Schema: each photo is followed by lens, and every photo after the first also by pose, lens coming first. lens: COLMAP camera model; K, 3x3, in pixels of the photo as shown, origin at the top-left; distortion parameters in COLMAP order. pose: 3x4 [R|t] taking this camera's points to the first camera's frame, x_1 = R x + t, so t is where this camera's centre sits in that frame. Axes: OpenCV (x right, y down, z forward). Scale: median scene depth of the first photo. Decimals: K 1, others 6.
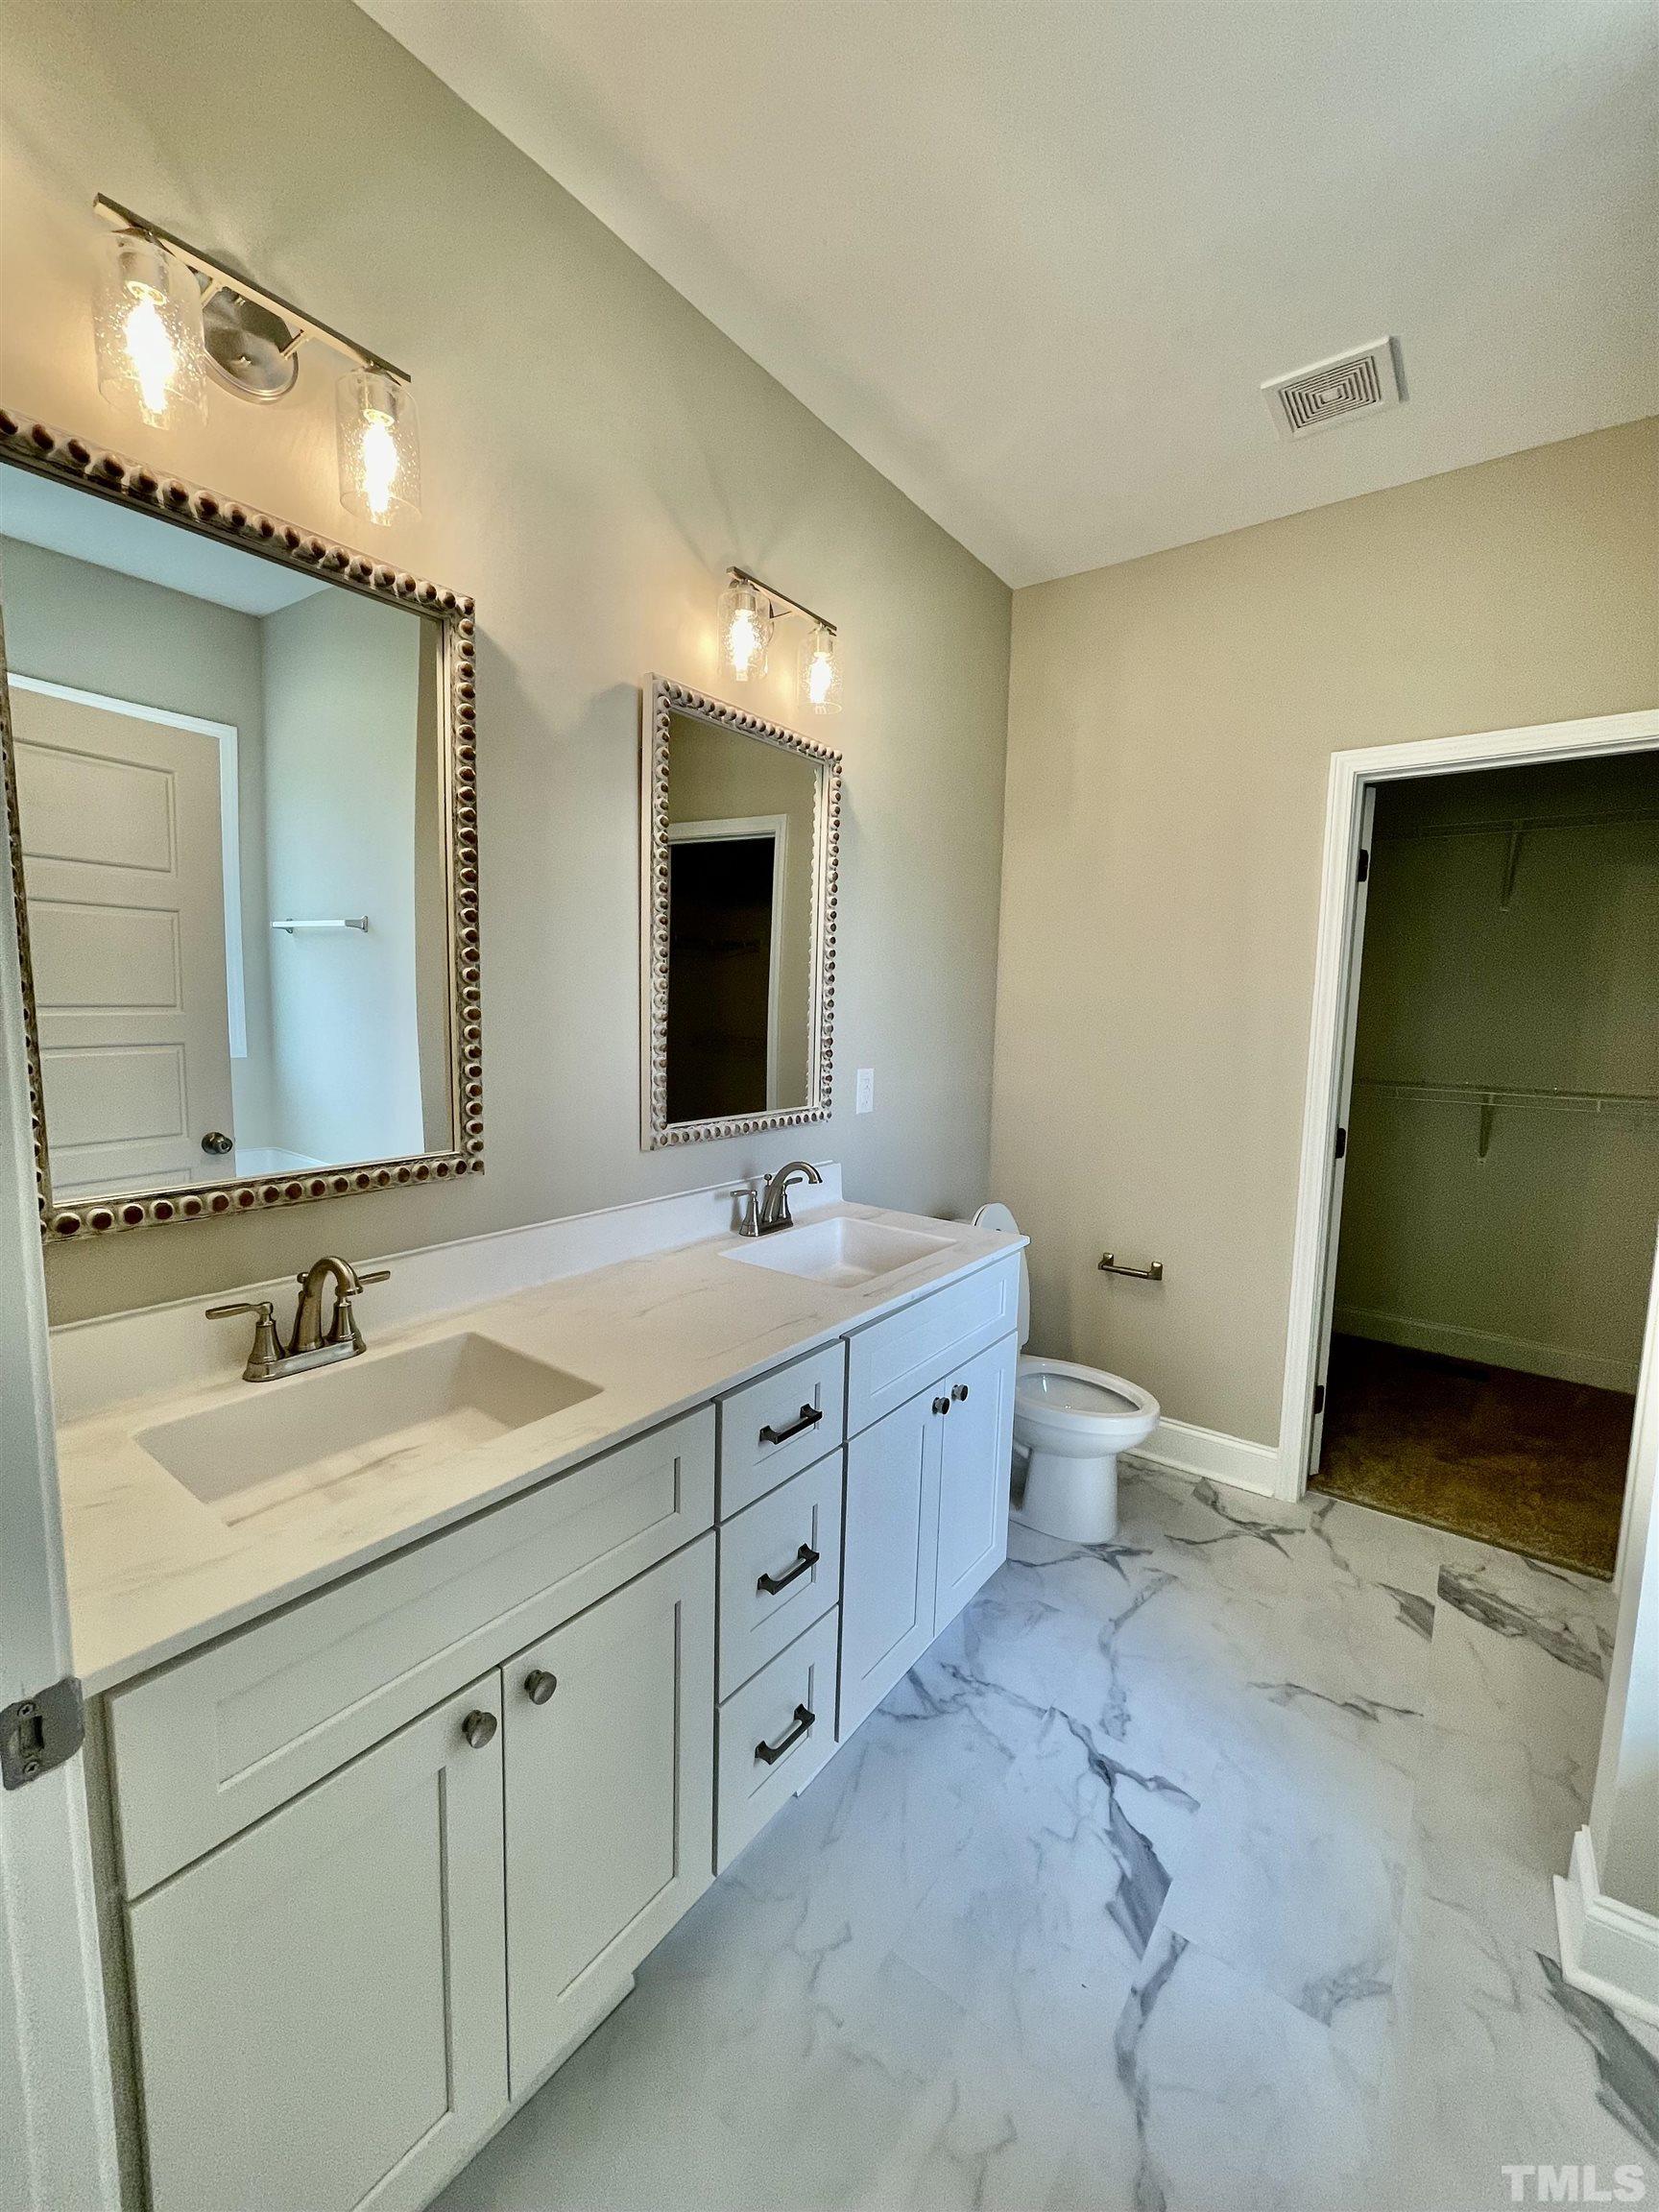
lens RADIAL K [[889.9, 0, 824.5], [0, 889.9, 1110.4], [0, 0, 1]] dist [0.006709, -0.001871]
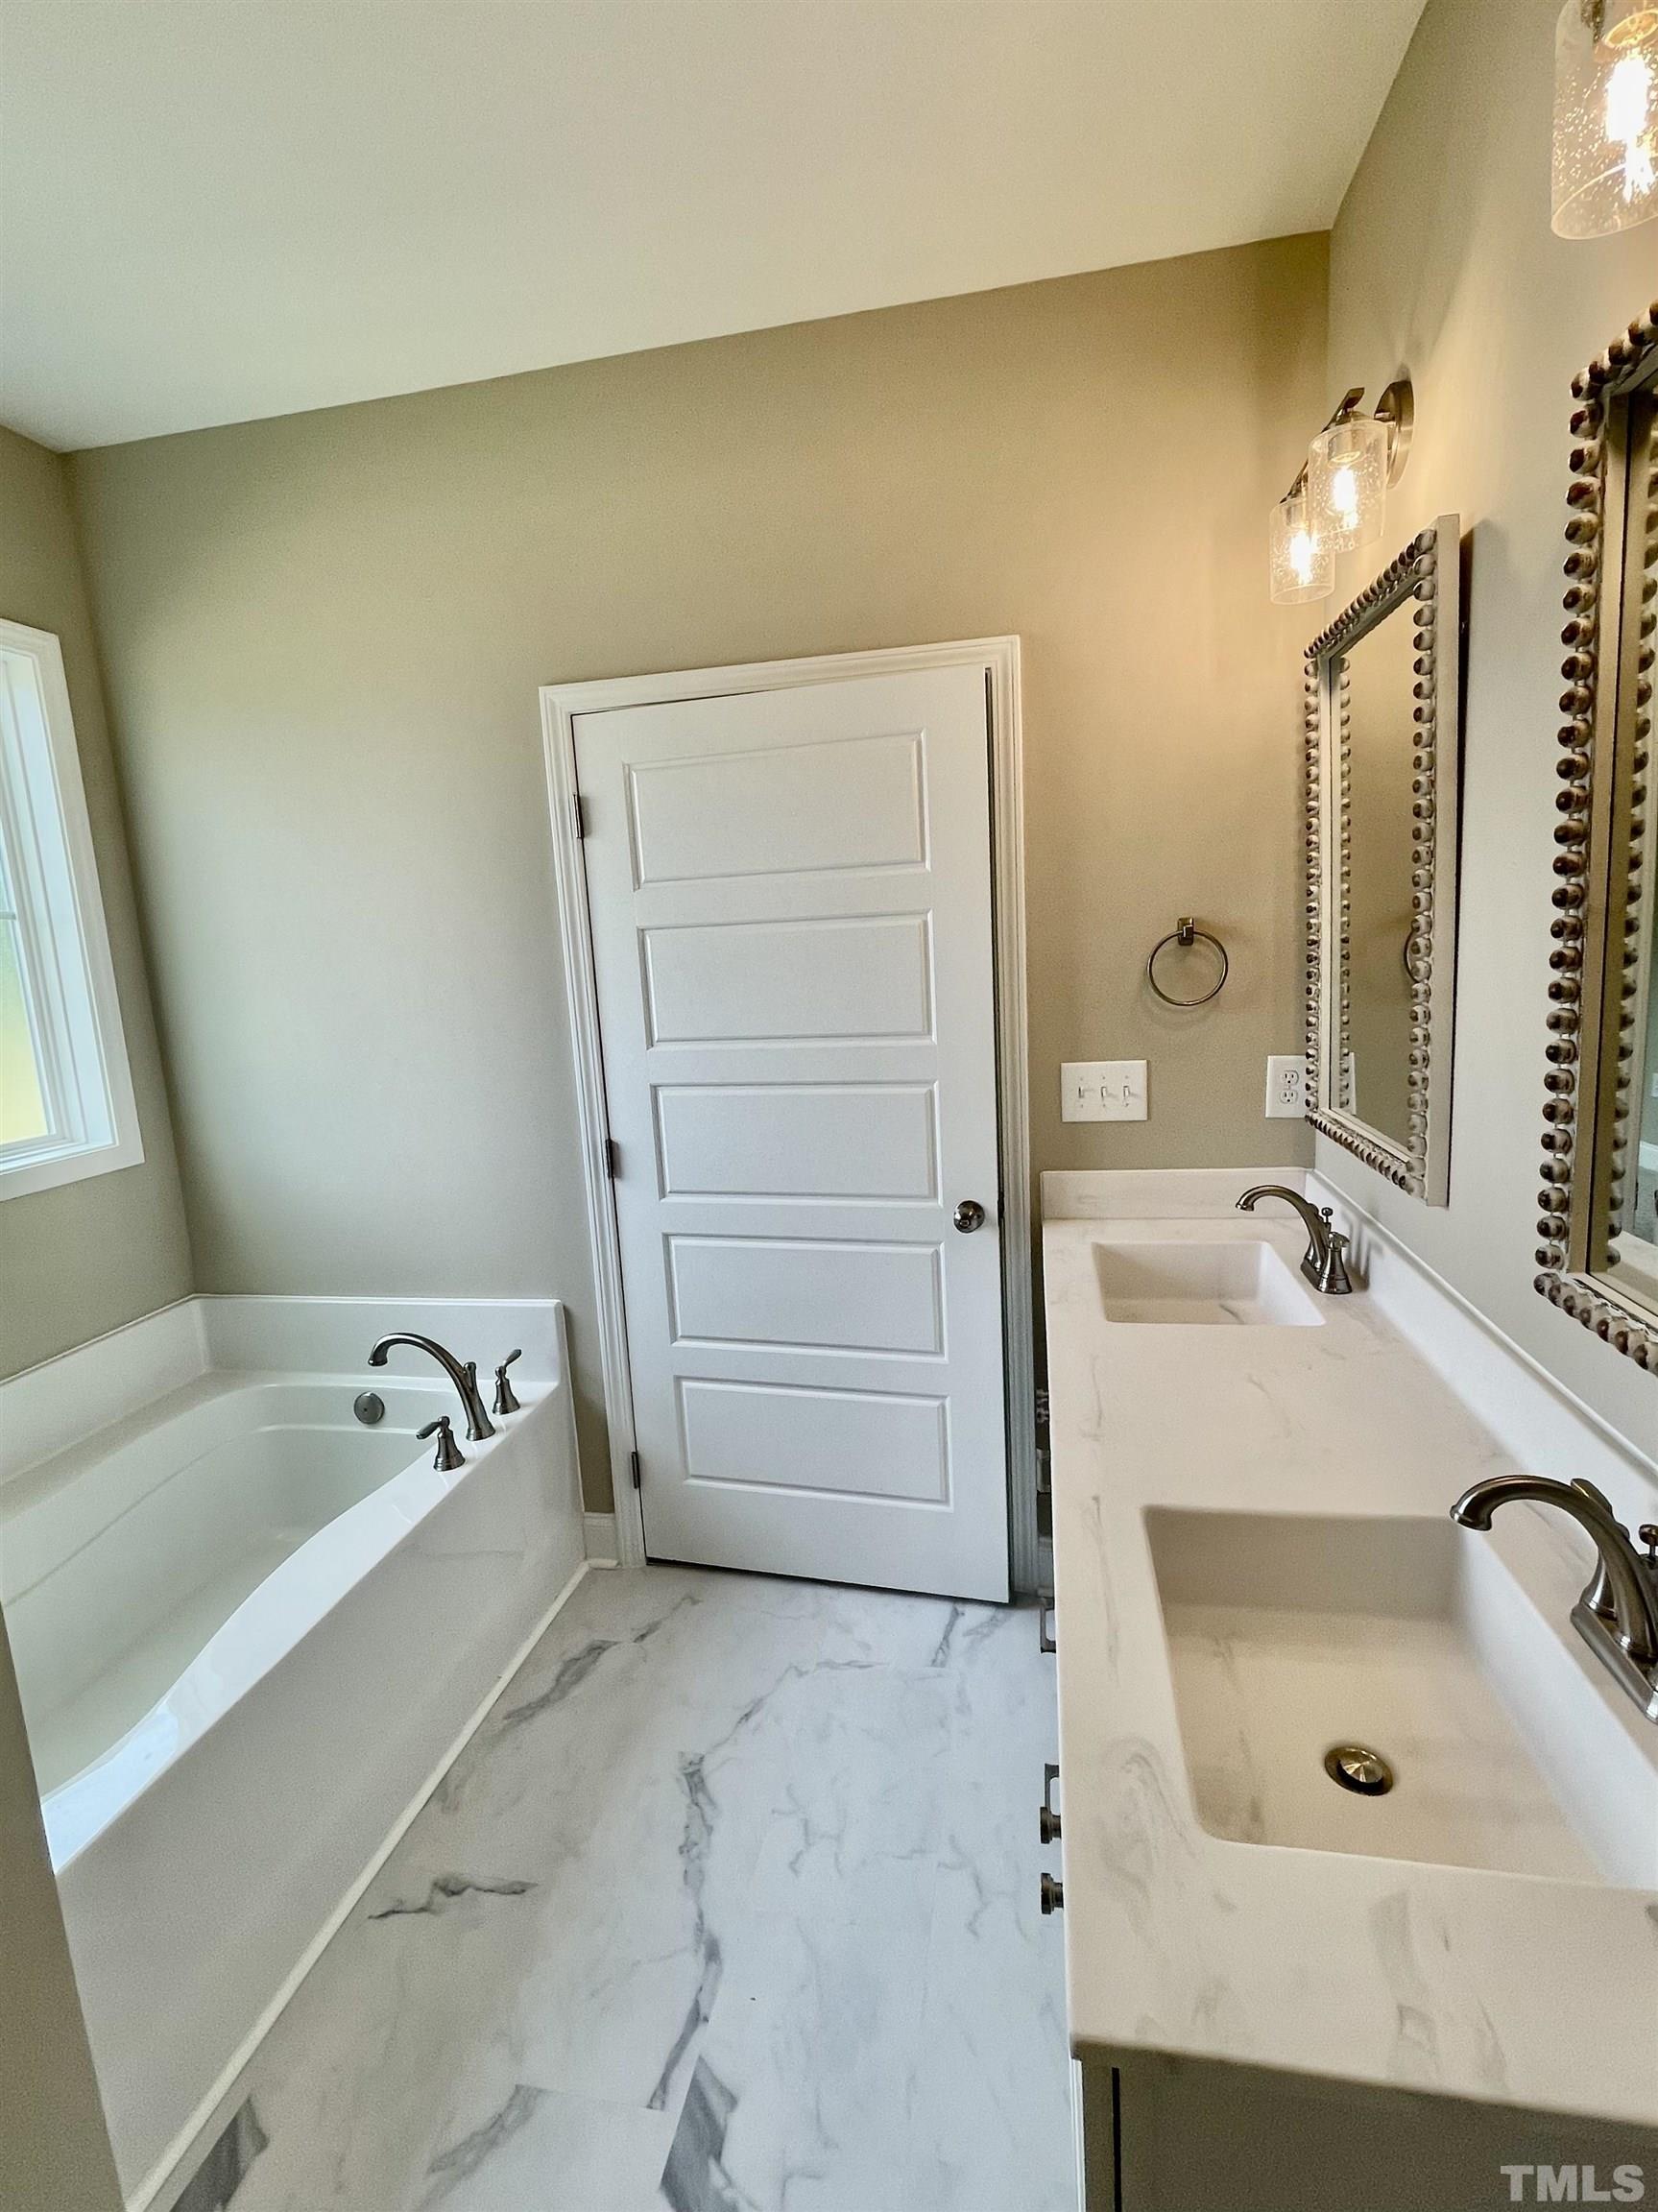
lens RADIAL K [[1034.9, 0, 823.0], [0, 1034.9, 1098.8], [0, 0, 1]] dist [-0.000453, 0.002241]
pose [[-0.901626, 0.095352, -0.421875, 0.543448], [-0.013730, 0.968595, 0.248265, -0.264568], [0.432298, 0.229635, -0.872001, 1.607866]]
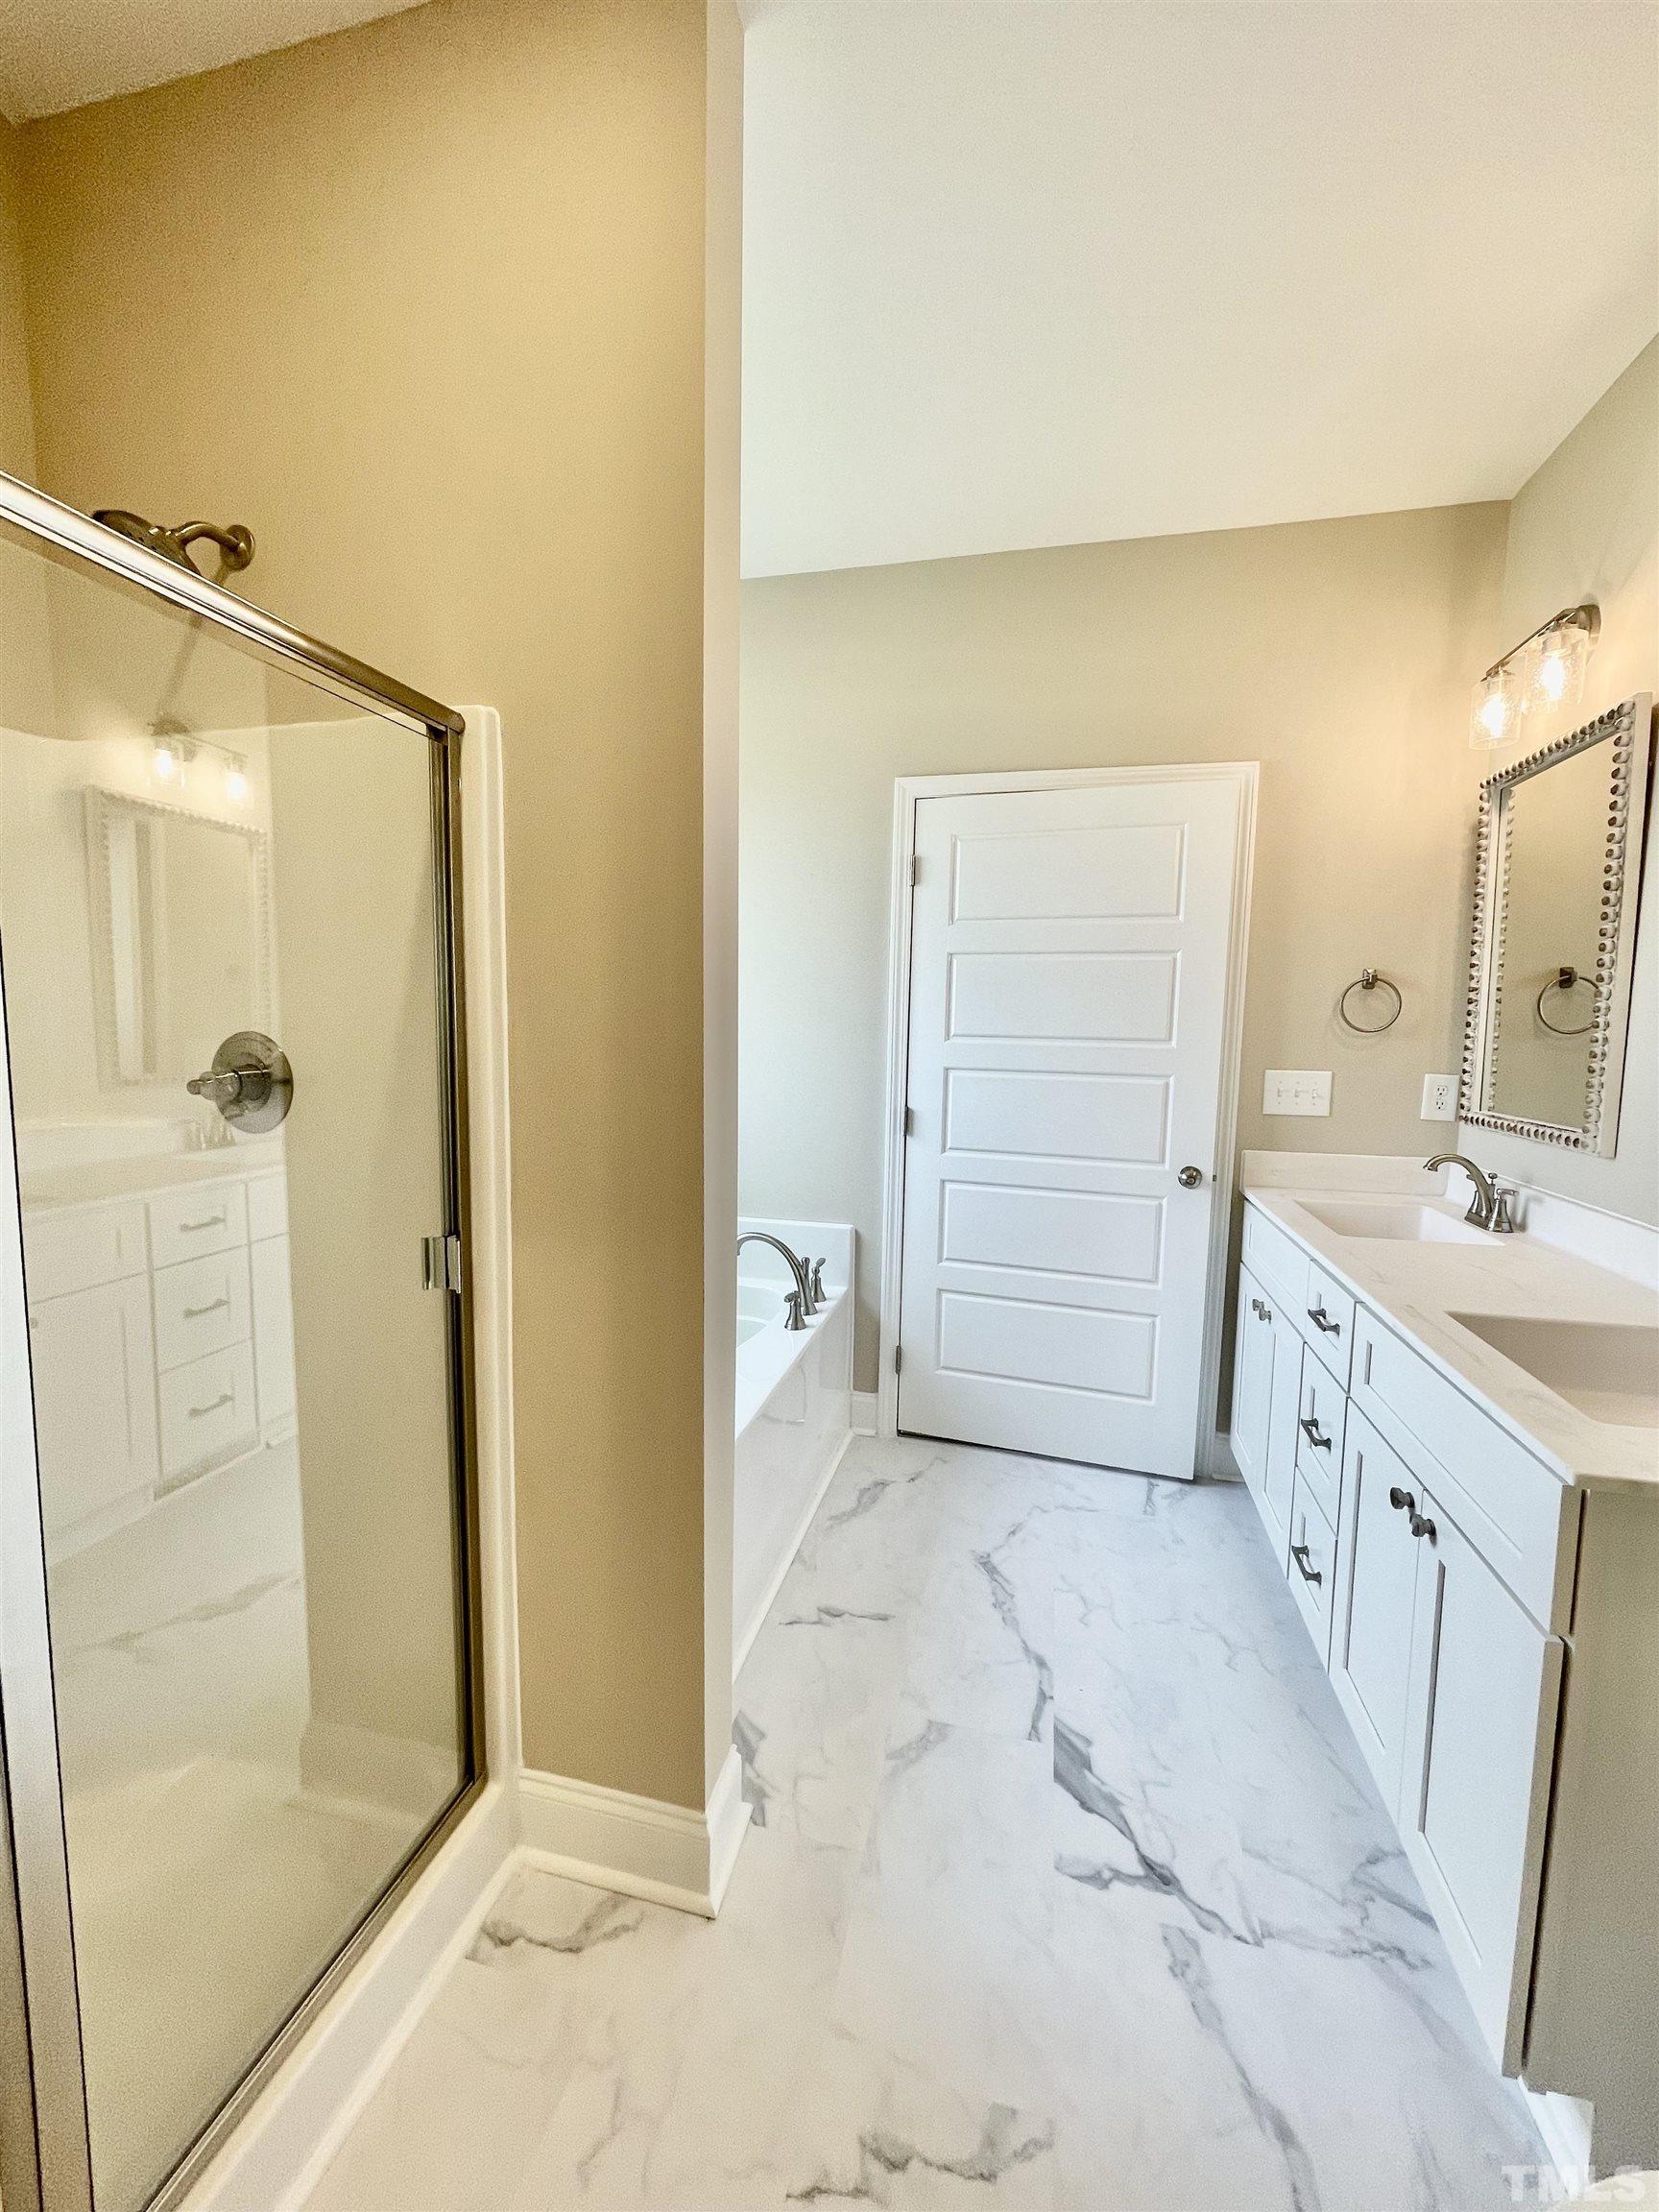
lens RADIAL K [[889.9, 0, 833.9], [0, 889.9, 1102.4], [0, 0, 1]] dist [0.006709, -0.001871]
pose [[-0.917642, -0.002250, -0.397401, 1.069912], [-0.083924, 0.978529, 0.188251, -0.144239], [0.388445, 0.206099, -0.898128, 1.698174]]
